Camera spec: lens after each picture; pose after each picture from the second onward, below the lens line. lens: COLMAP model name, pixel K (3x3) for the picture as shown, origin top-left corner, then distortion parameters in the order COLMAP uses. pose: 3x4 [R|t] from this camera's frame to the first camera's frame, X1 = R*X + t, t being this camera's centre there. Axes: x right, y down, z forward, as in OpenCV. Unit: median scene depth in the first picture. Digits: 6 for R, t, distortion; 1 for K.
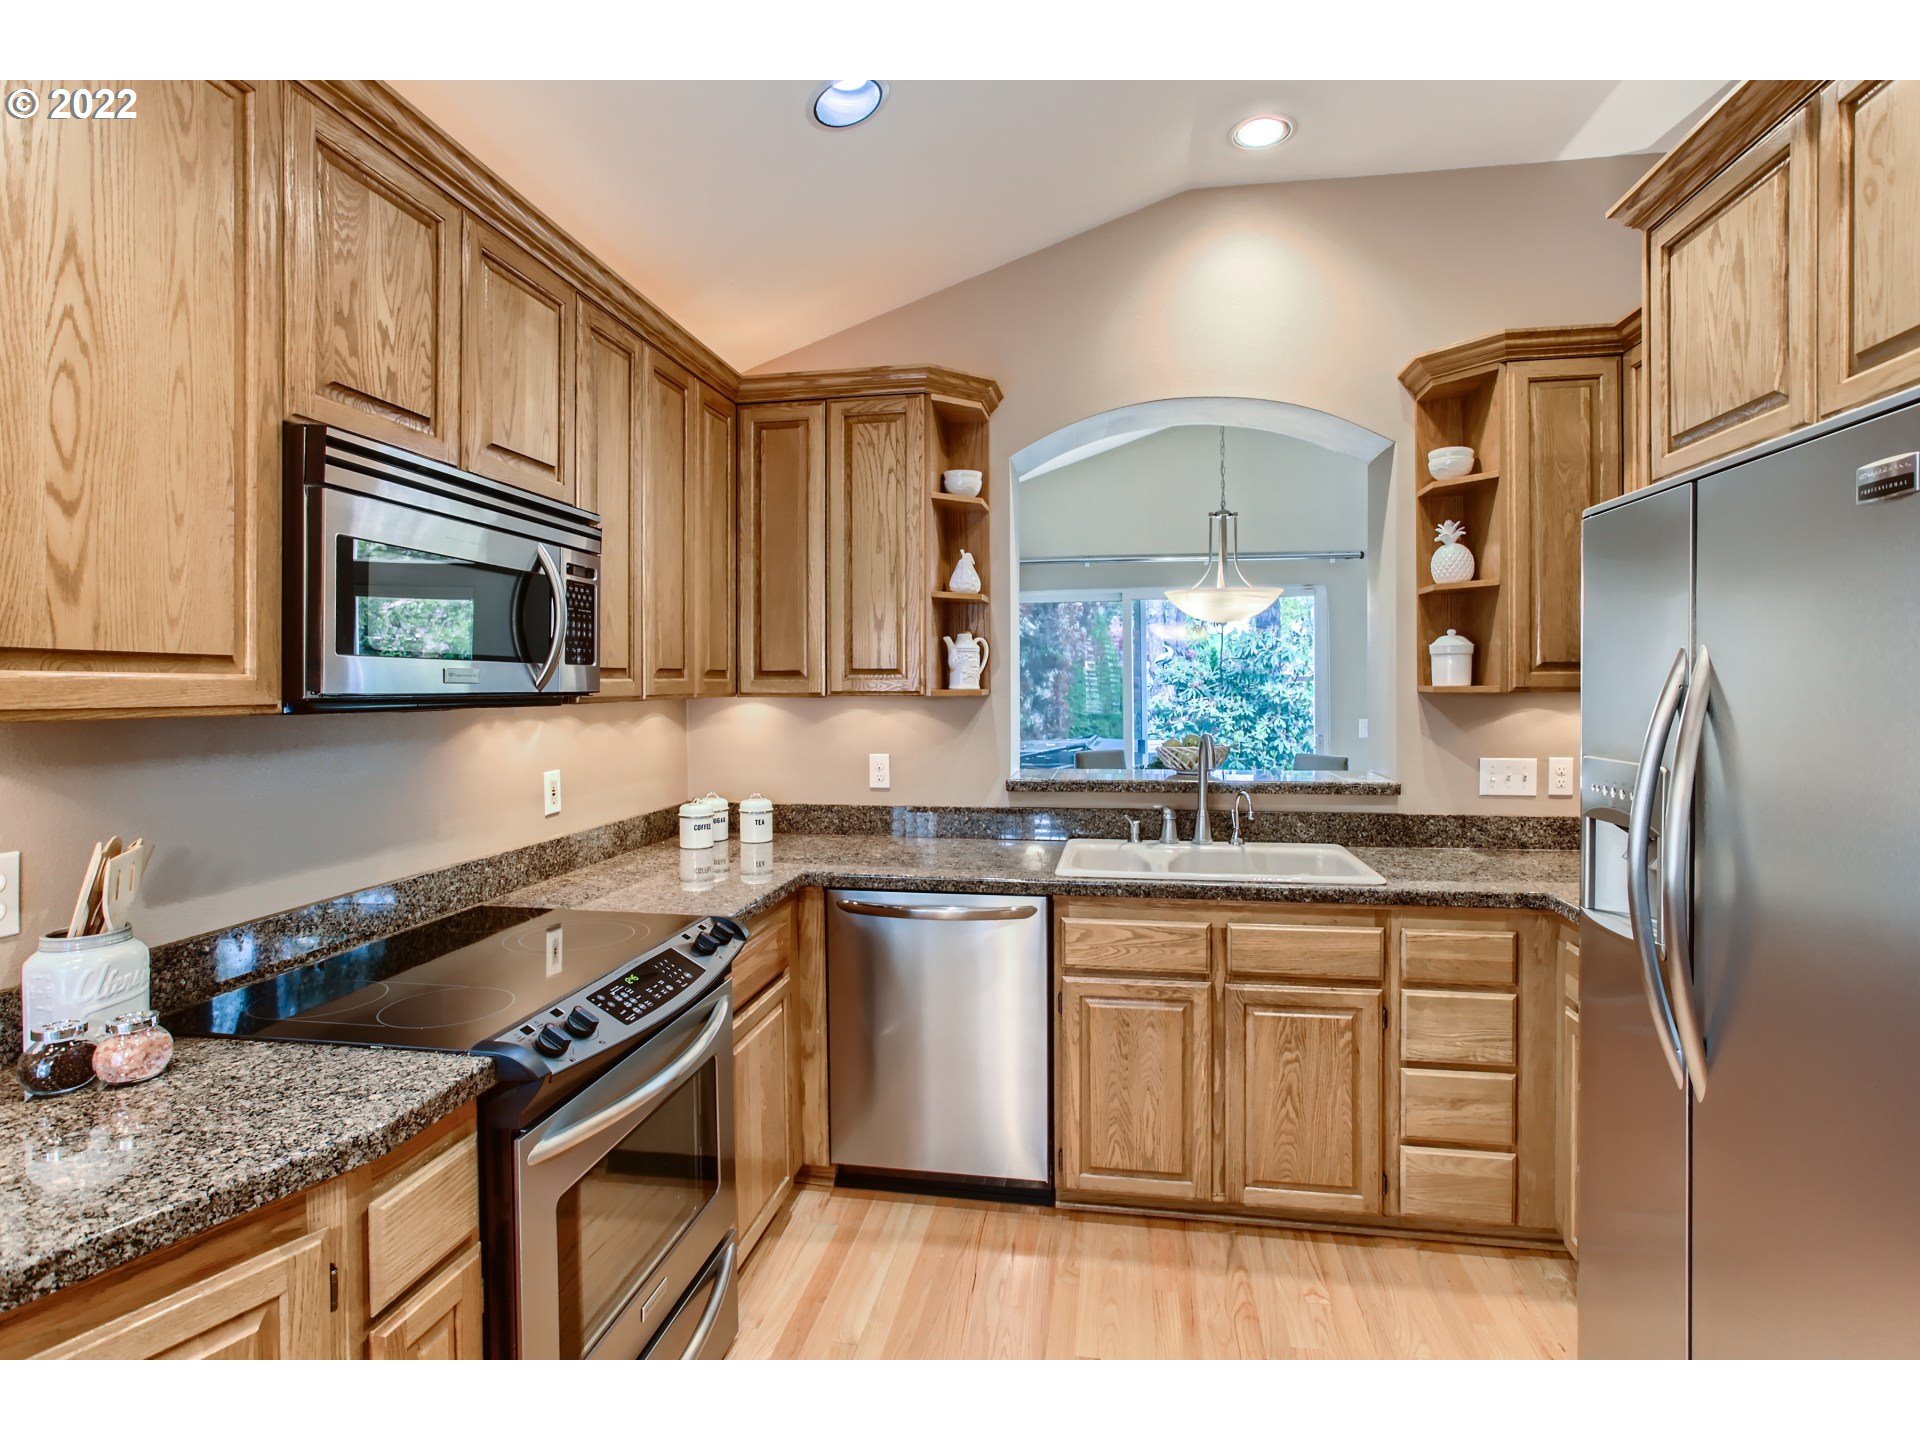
lens RADIAL K [[974.2, 0, 963.9], [0, 974.2, 678.2], [0, 0, 1]] dist [-0.035609, 0.022815]
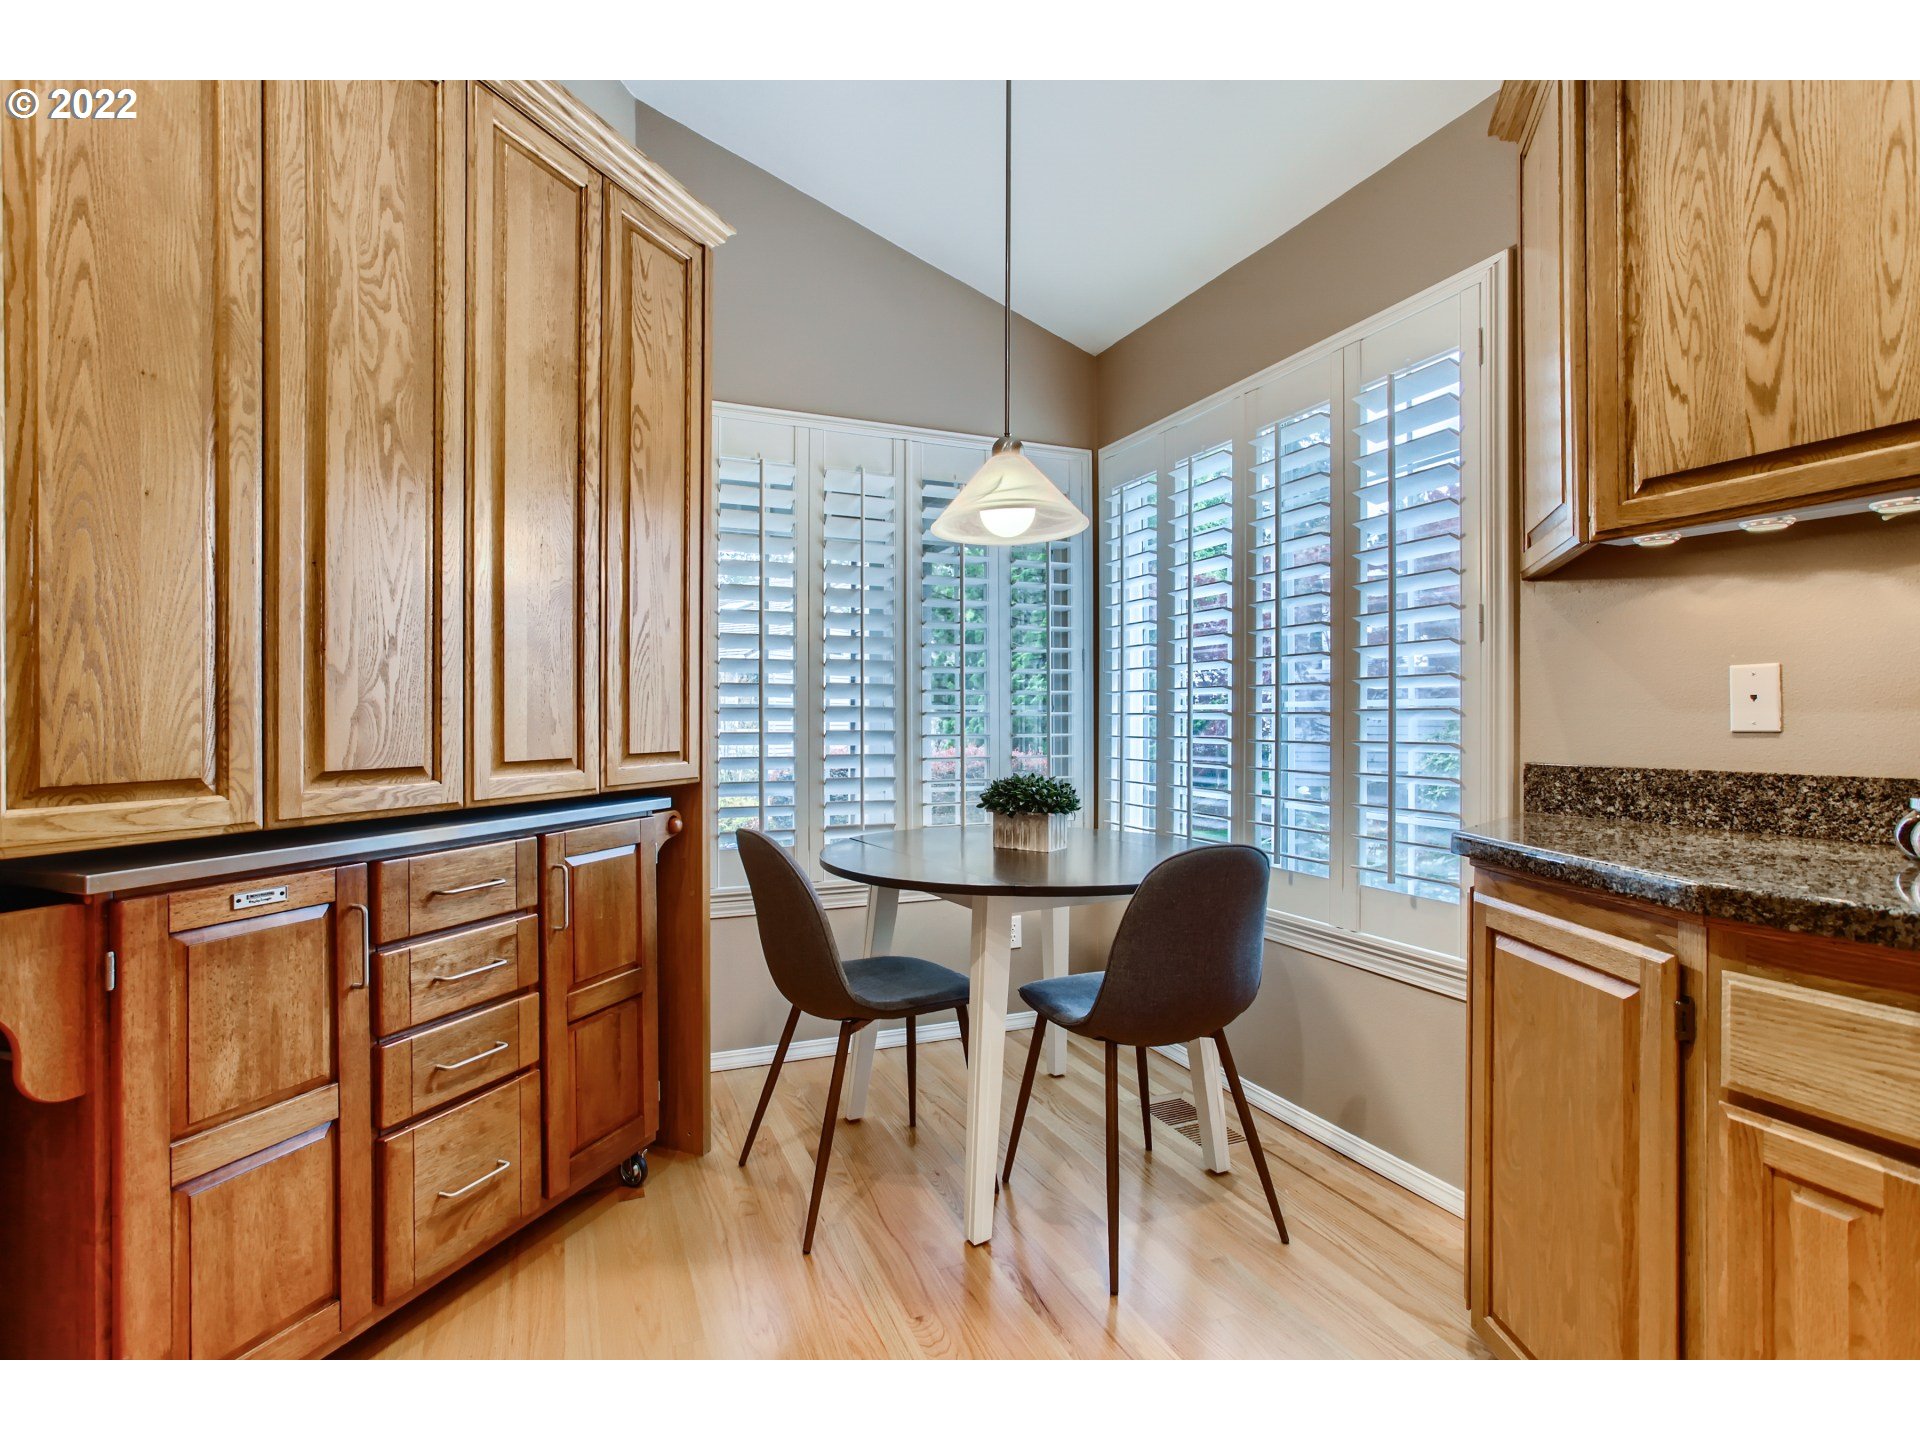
lens RADIAL K [[910.2, 0, 960.0], [0, 910.2, 720.0], [0, 0, 1]] dist [-0.001014, 0.000354]
pose [[-0.840069, 0.001811, -0.542476, 0.242205], [0.007419, 0.999939, -0.008151, 0.137077], [0.542428, -0.010872, -0.840032, 0.625674]]
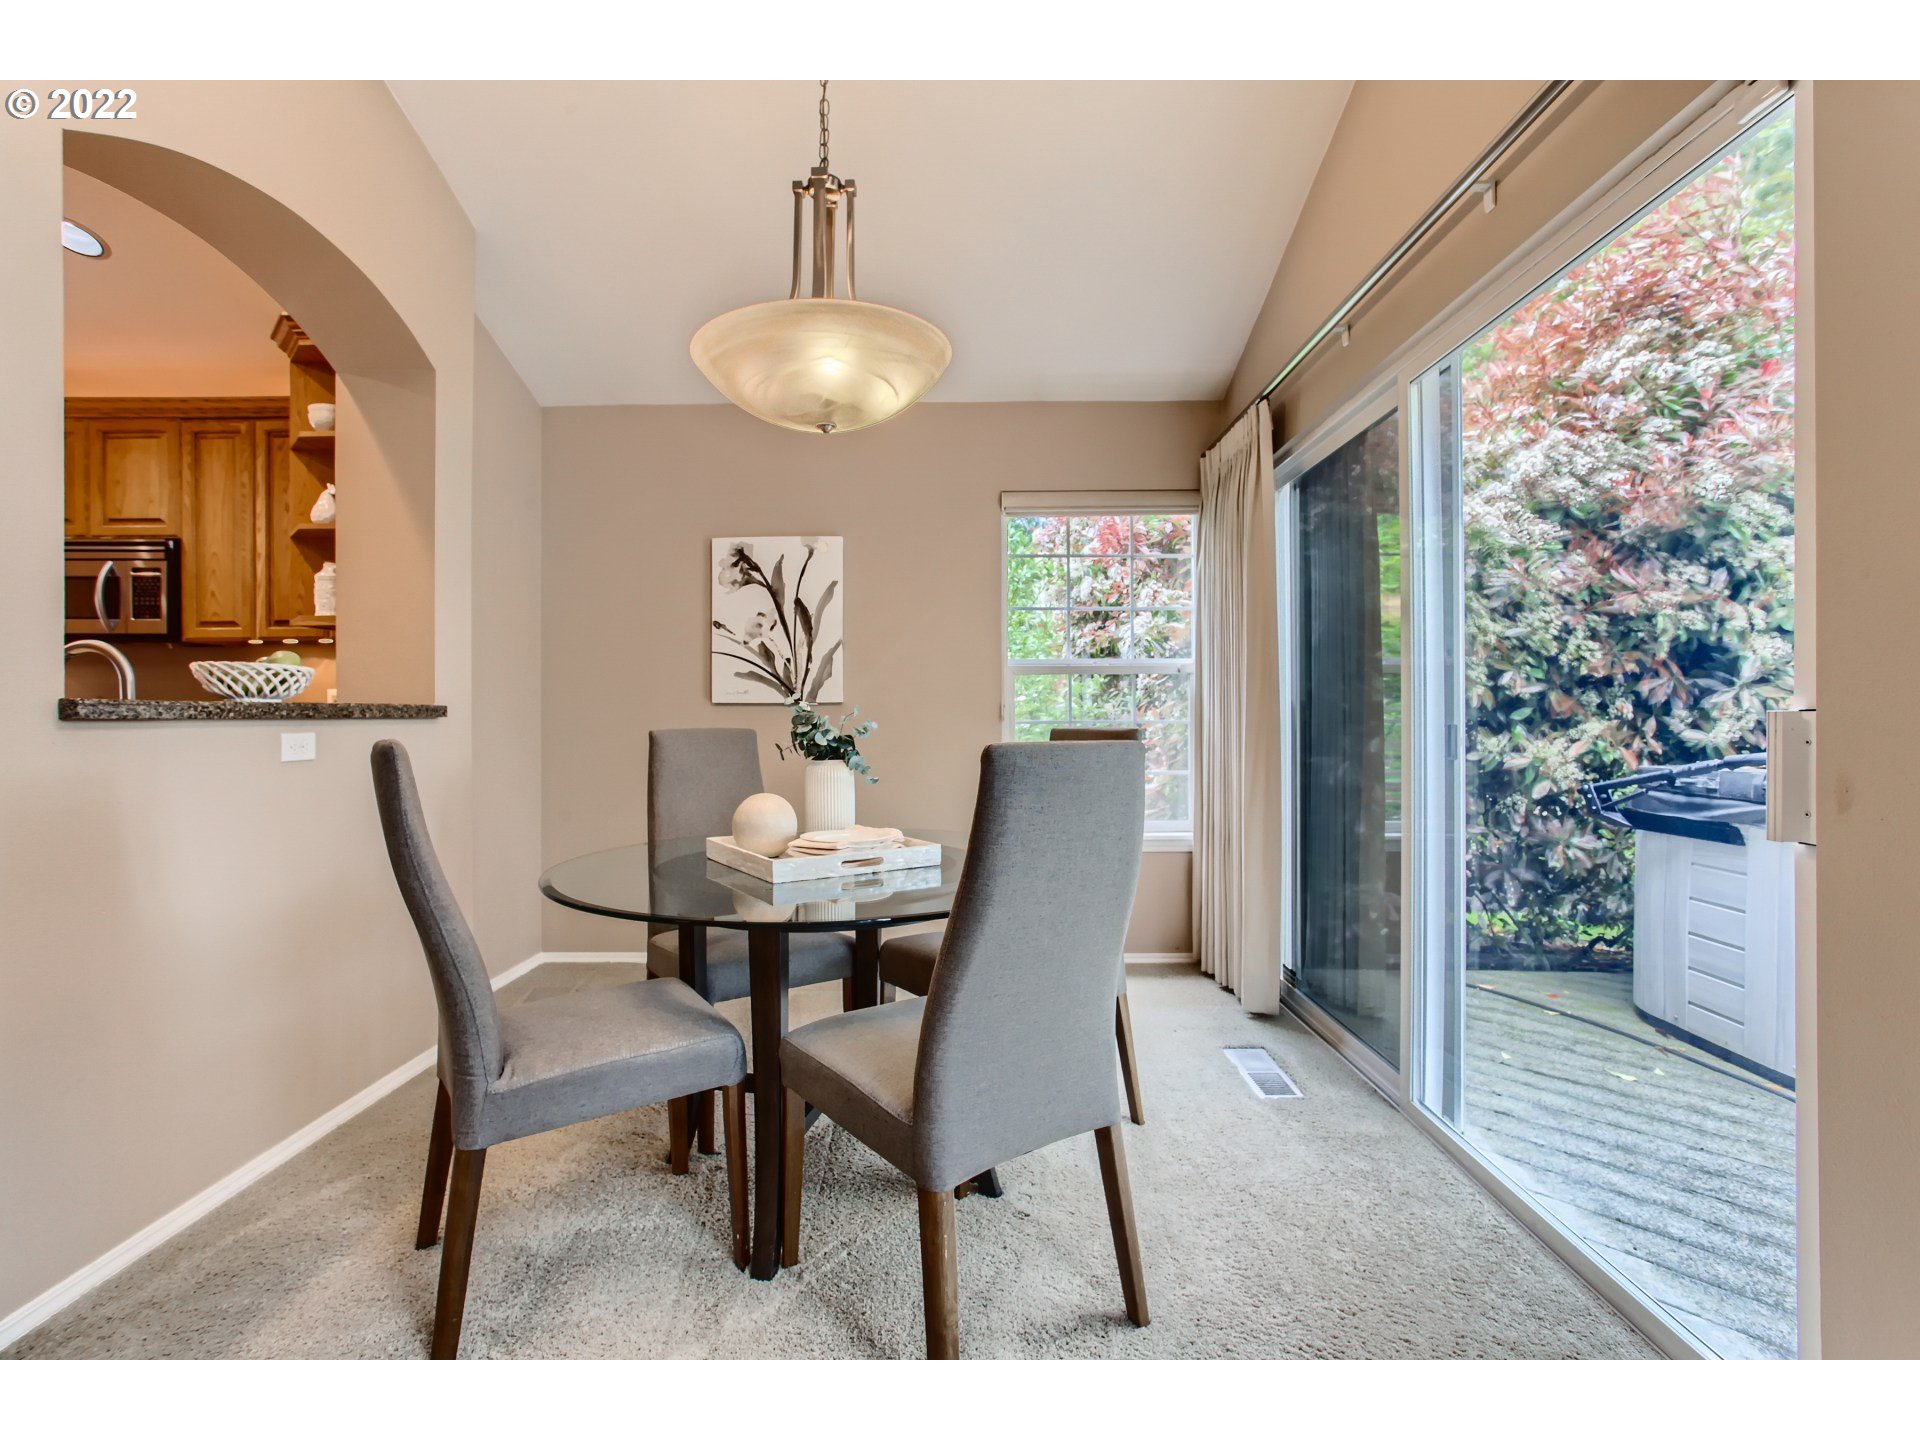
lens RADIAL K [[910.2, 0, 960.0], [0, 910.2, 720.0], [0, 0, 1]] dist [-0.001014, 0.000354]
pose [[0.152768, 0.006198, -0.988243, 1.356532], [0.006601, 0.999952, 0.007292, 0.151559], [0.988240, -0.007637, 0.152720, 1.926936]]
